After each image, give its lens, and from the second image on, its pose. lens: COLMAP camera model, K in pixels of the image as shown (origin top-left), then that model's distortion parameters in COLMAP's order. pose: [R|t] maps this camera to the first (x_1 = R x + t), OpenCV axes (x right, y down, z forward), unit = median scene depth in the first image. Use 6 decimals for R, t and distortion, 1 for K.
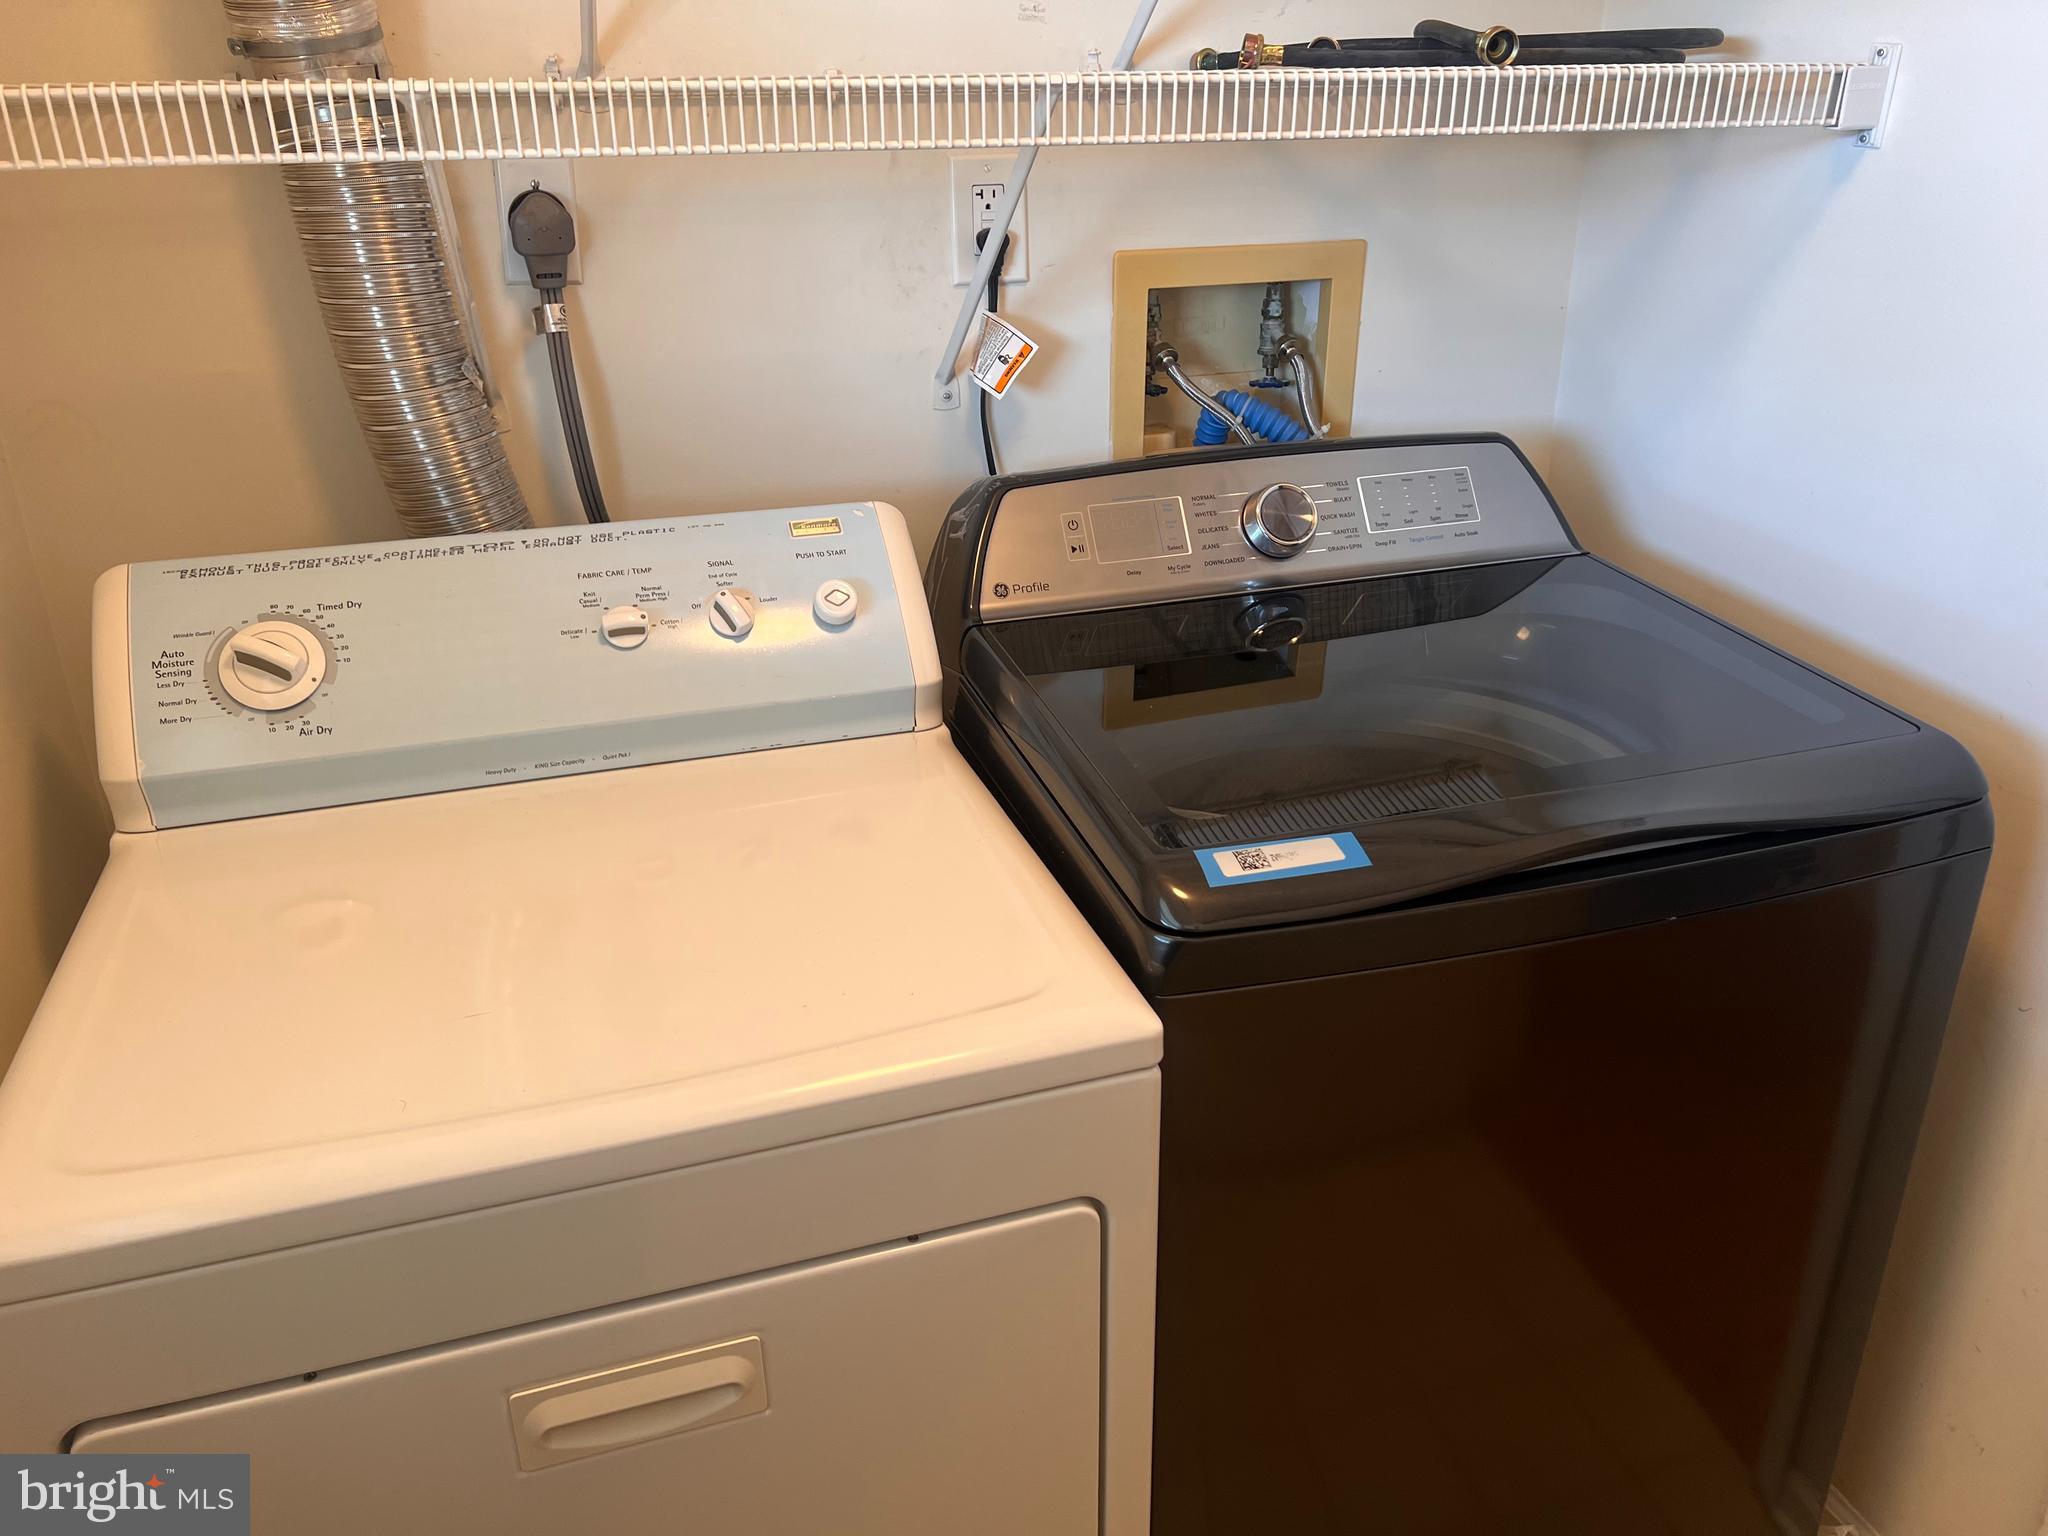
lens RADIAL K [[1545.3, 0, 1024.0], [0, 1545.3, 768.0], [0, 0, 1]] dist [0.098757, -0.108983]
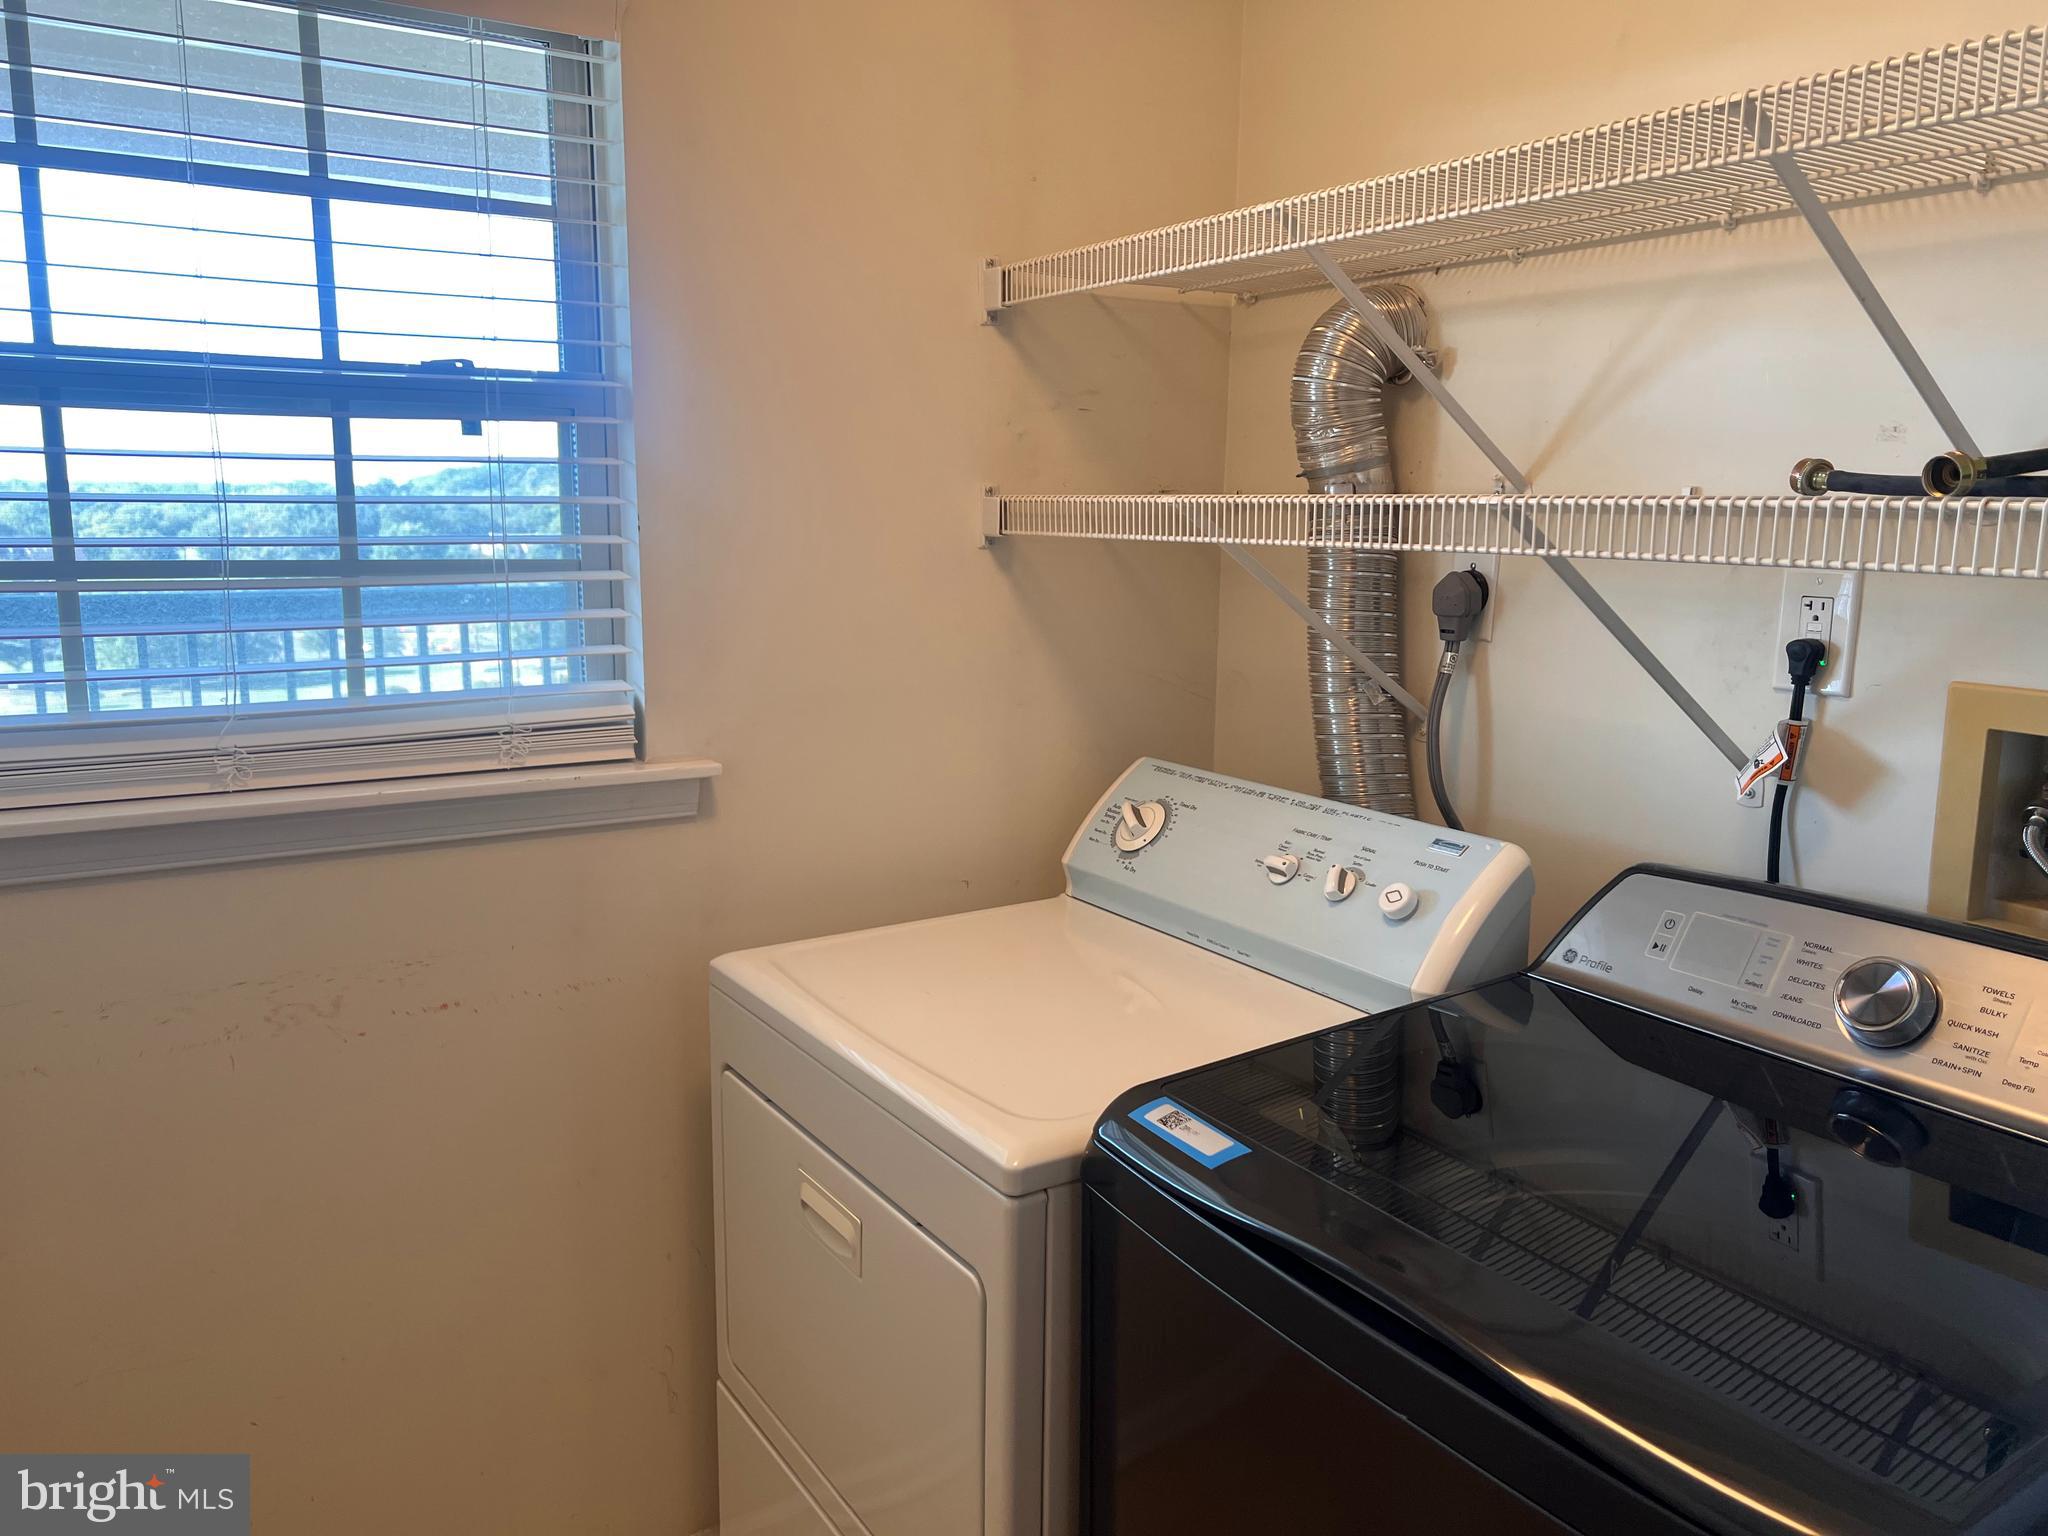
lens RADIAL K [[1570.9, 0, 1024.0], [0, 1570.9, 768.0], [0, 0, 1]] dist [0.002041, -0.000277]
pose [[0.237118, 0.180447, -0.954575, 0.884367], [-0.396006, 0.915210, 0.074637, -0.166636], [0.887105, 0.360319, 0.288471, 0.345542]]
